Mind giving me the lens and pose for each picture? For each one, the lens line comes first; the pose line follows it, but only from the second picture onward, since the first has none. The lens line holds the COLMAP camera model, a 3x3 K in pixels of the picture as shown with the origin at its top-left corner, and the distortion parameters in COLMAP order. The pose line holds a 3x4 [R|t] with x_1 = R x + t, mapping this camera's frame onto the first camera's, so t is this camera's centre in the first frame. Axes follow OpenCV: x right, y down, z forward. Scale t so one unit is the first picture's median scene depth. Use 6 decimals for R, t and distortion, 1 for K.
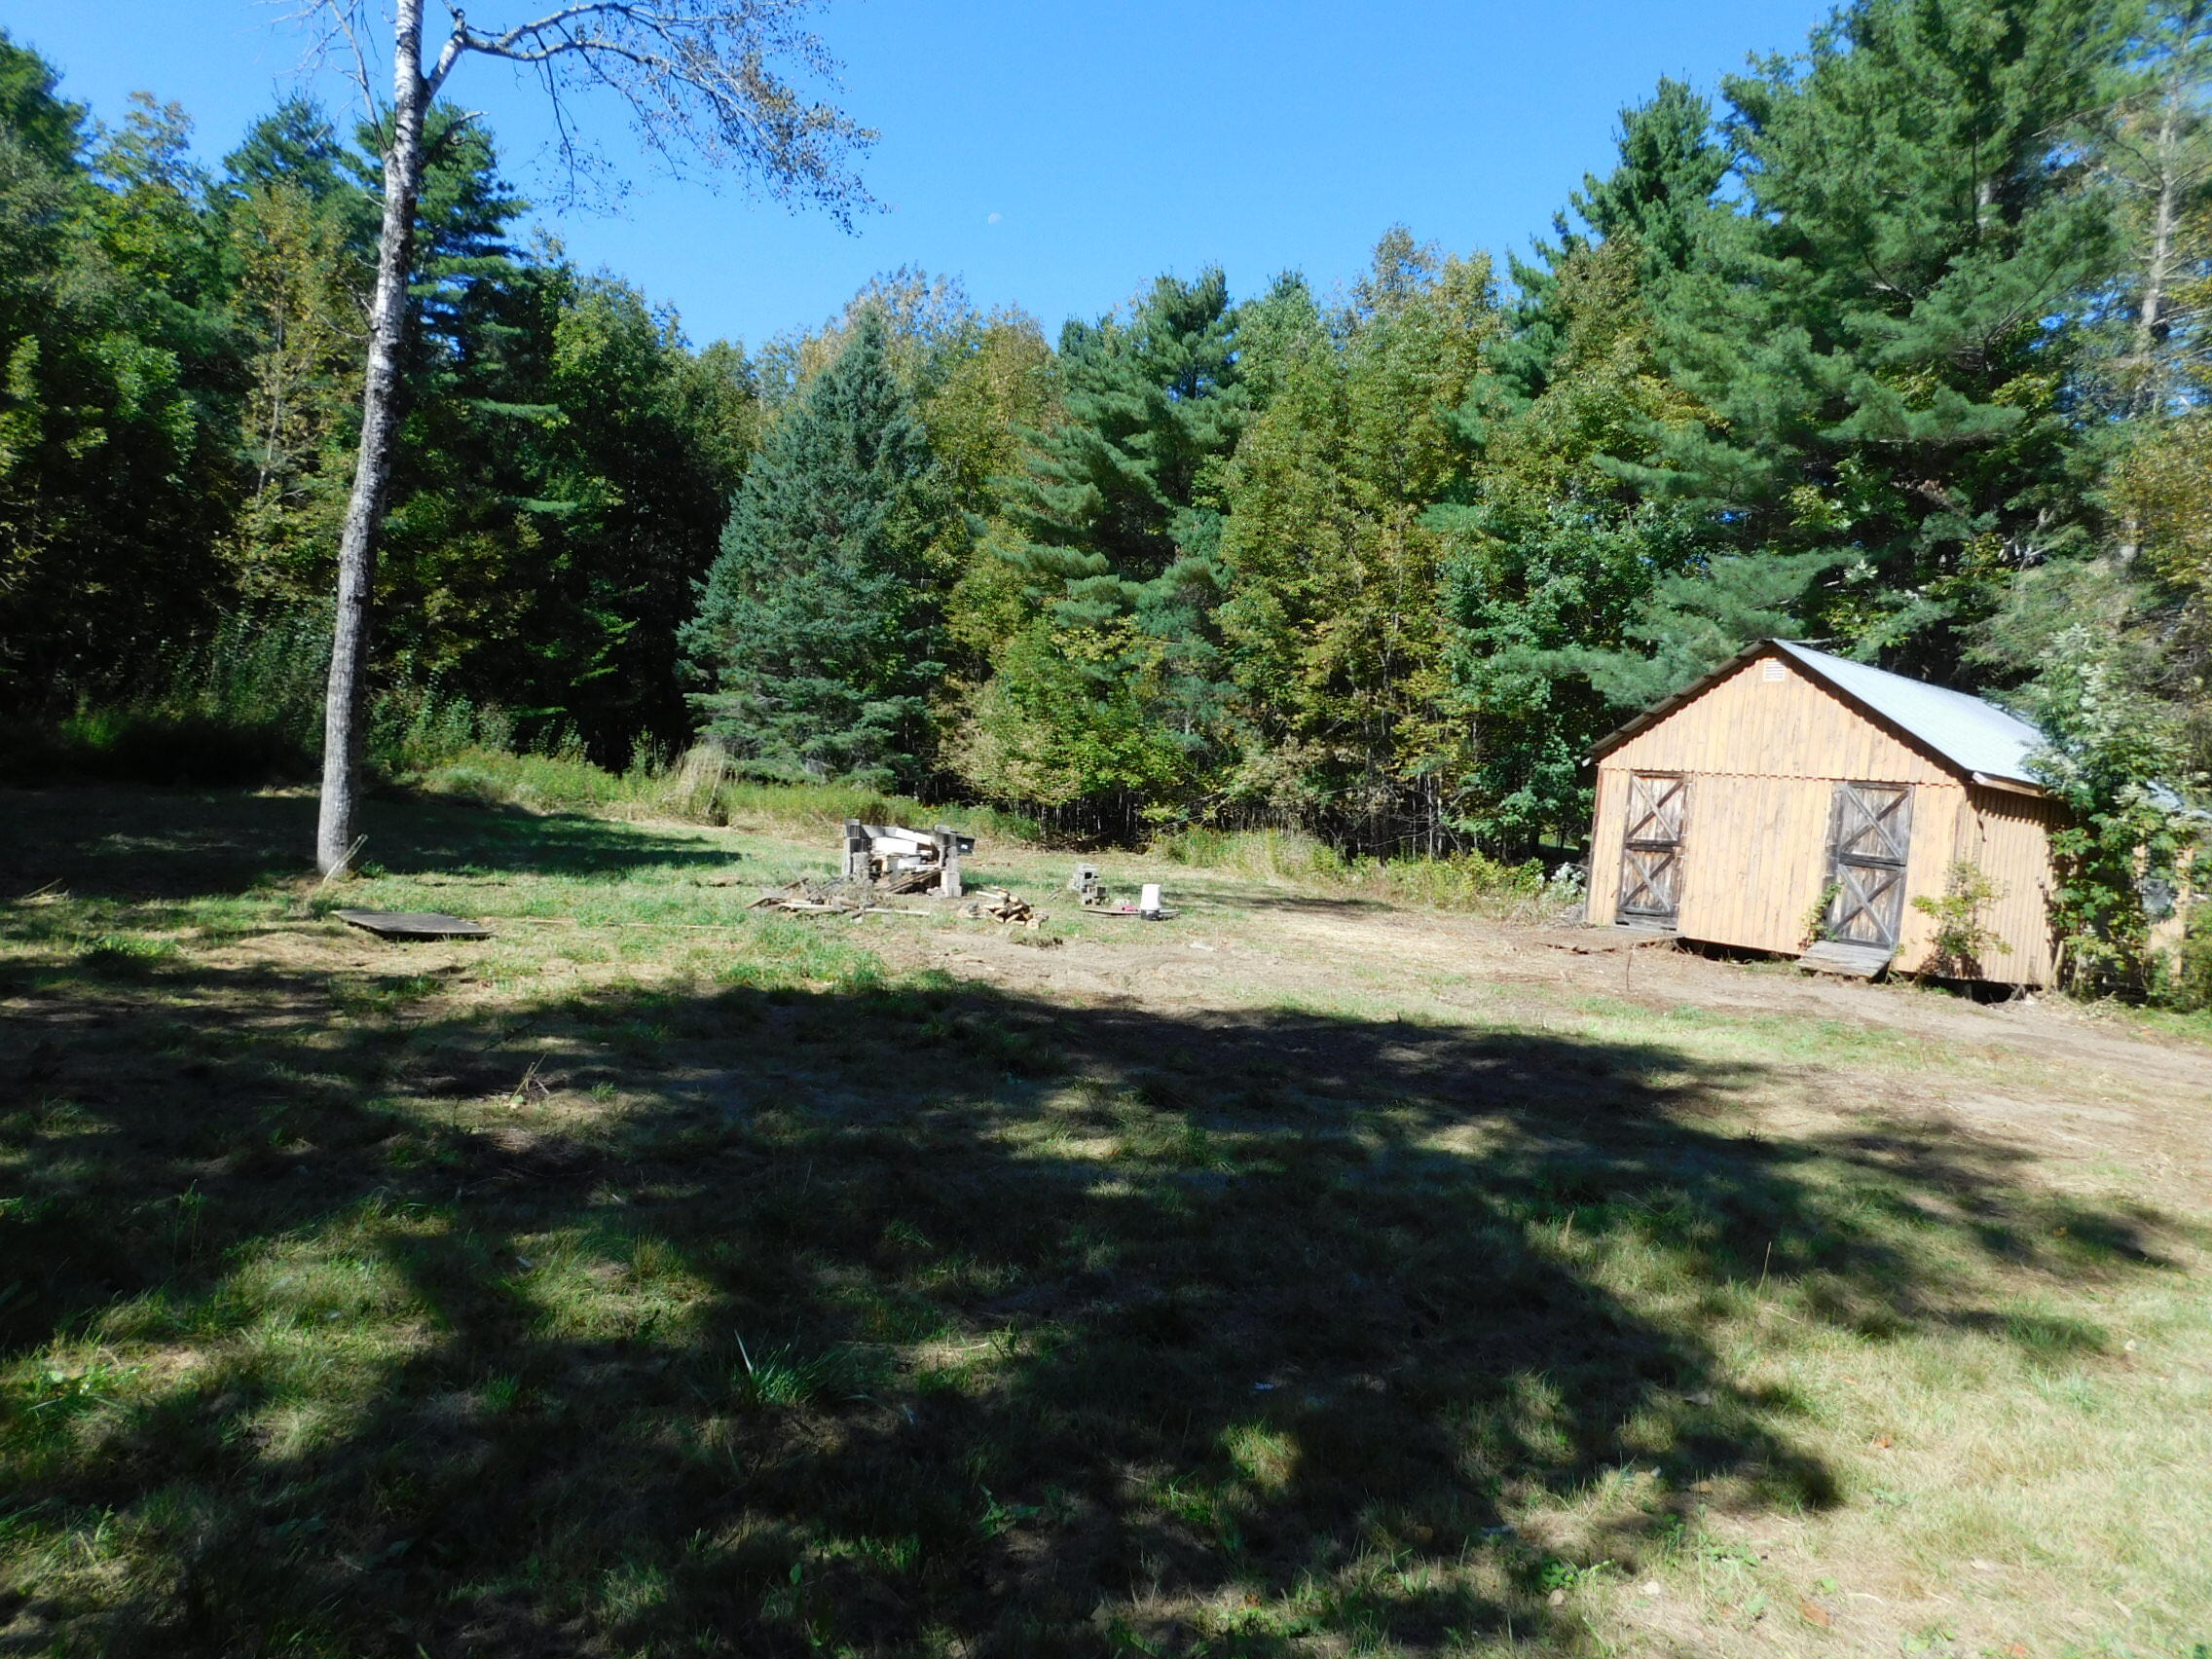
lens RADIAL K [[1483.4, 0, 1106.0], [0, 1483.4, 829.5], [0, 0, 1]] dist [-0.064861, 0.055283]
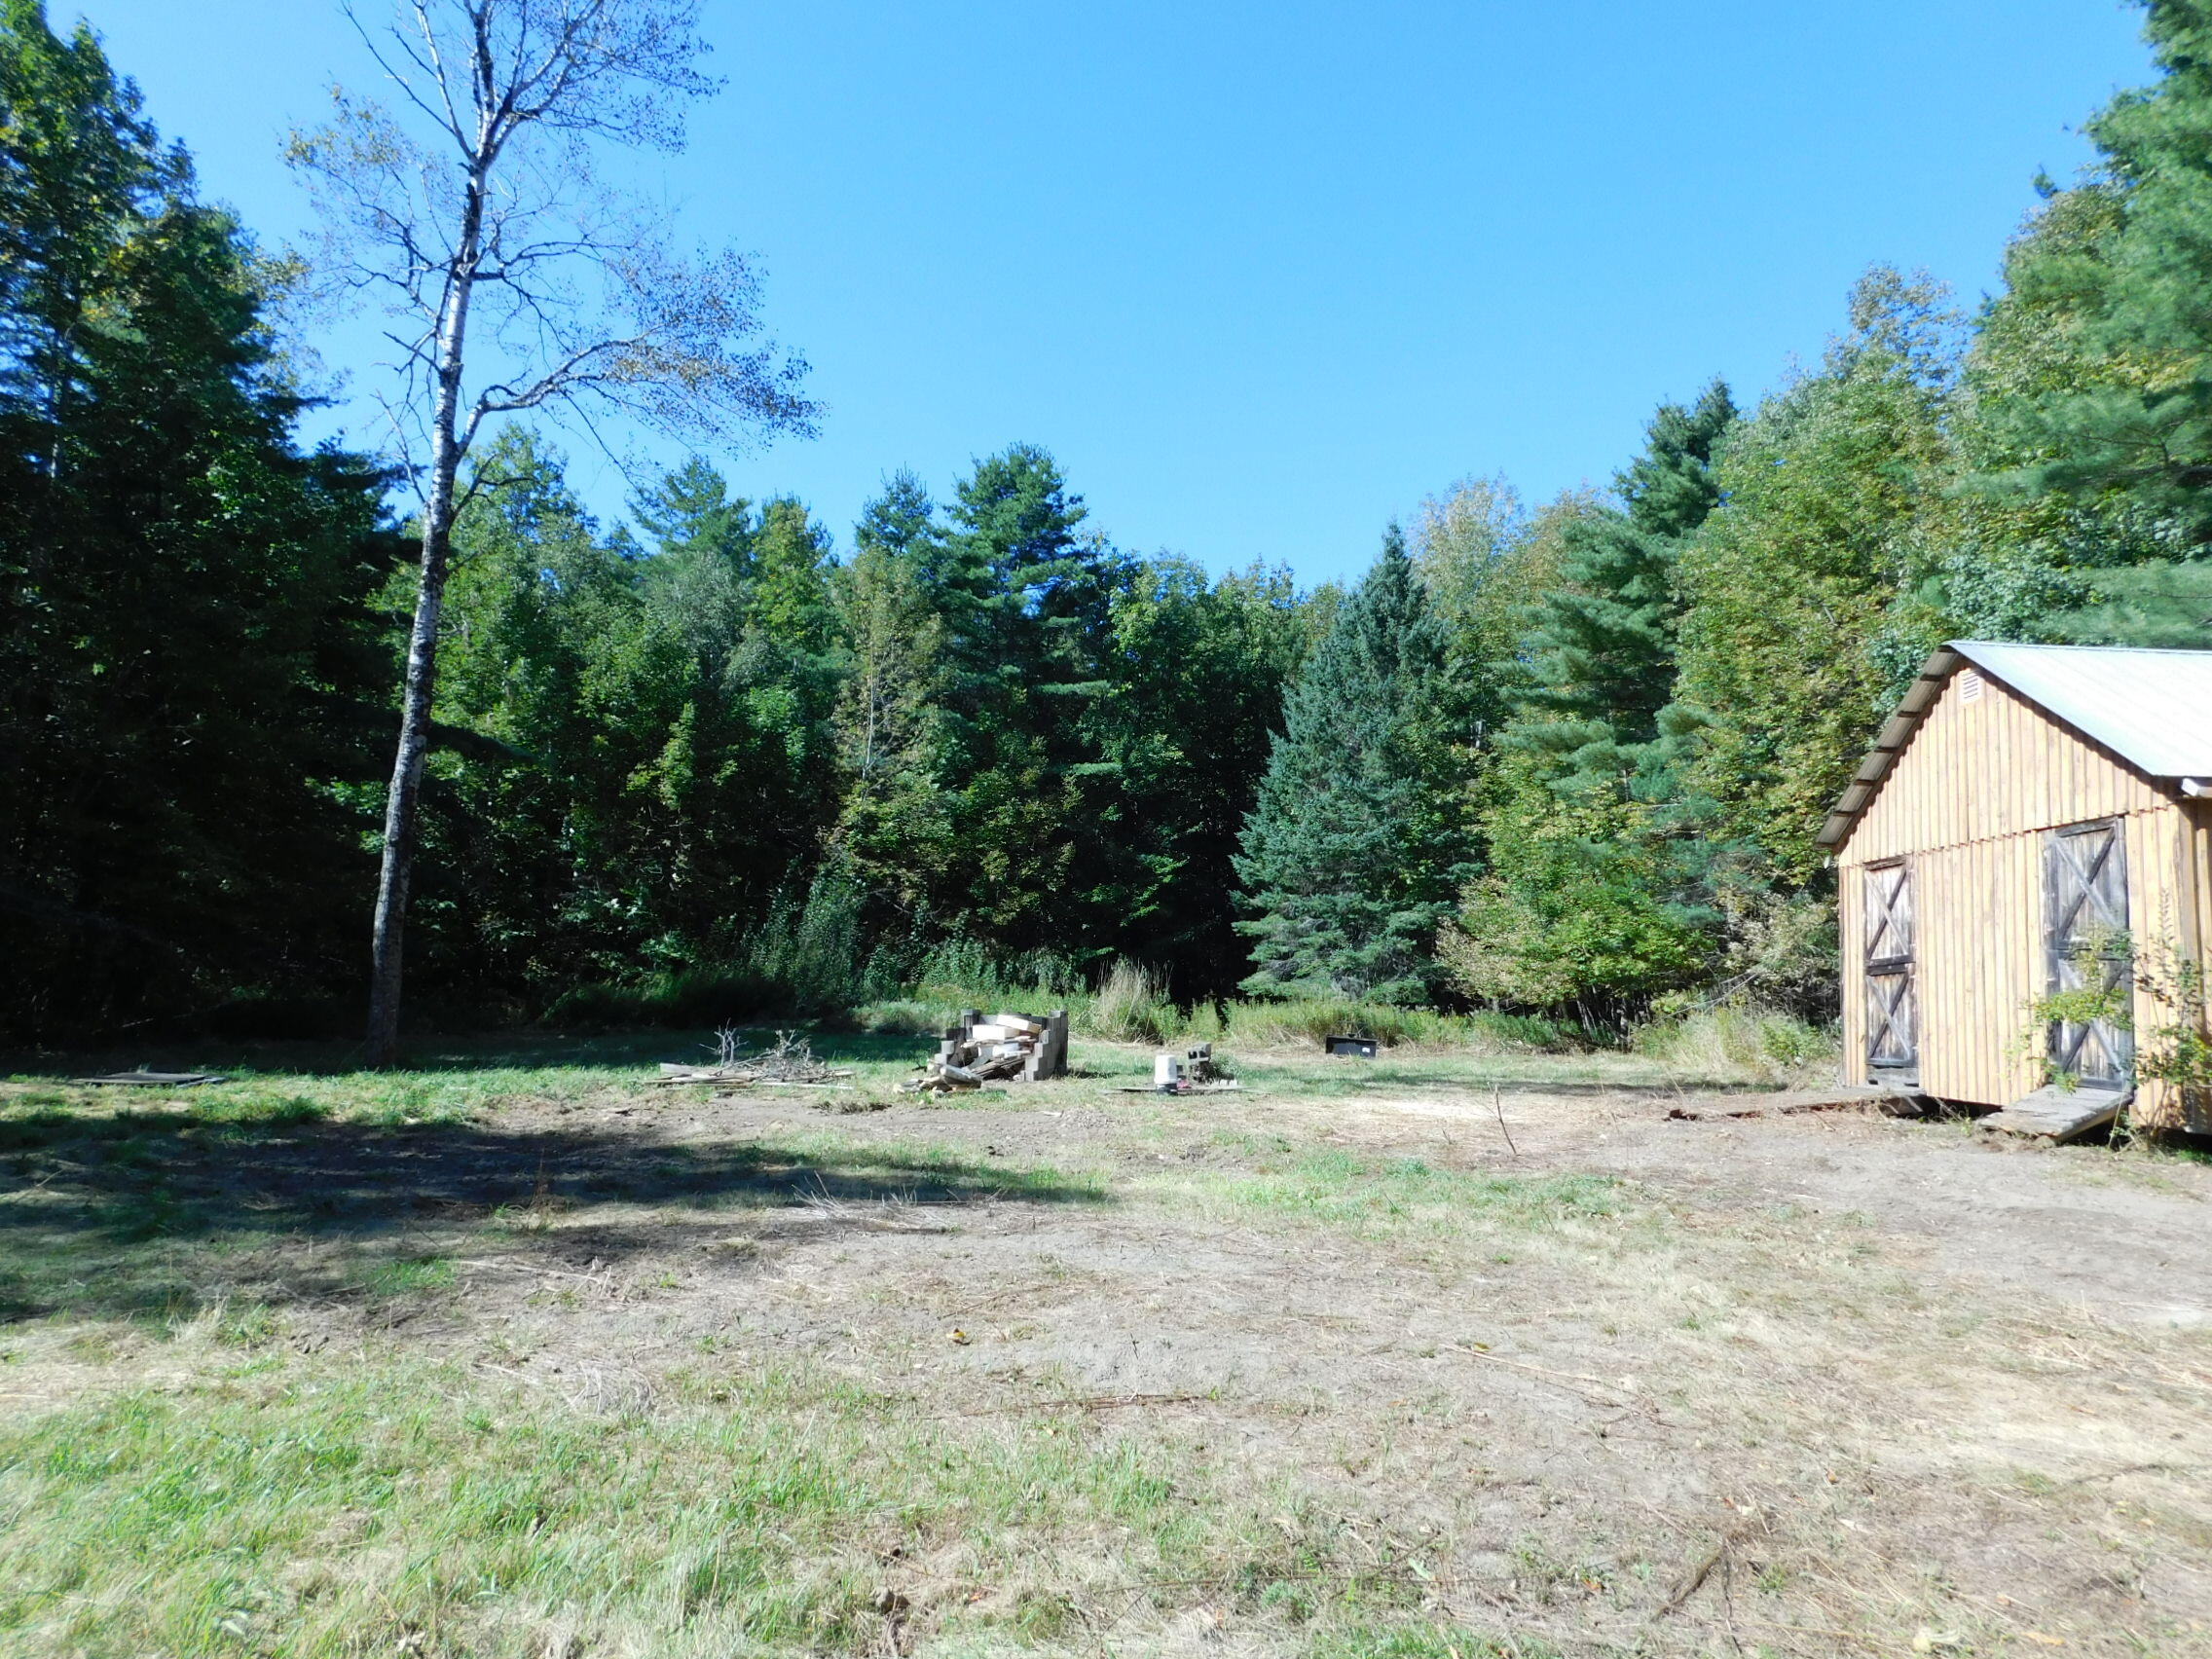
lens RADIAL K [[1483.4, 0, 1106.0], [0, 1483.4, 829.5], [0, 0, 1]] dist [-0.064861, 0.055283]
pose [[0.812199, -0.140253, -0.566270, 0.469399], [0.041454, 0.982092, -0.183785, 0.059020], [0.581905, 0.125796, 0.803468, 0.223272]]
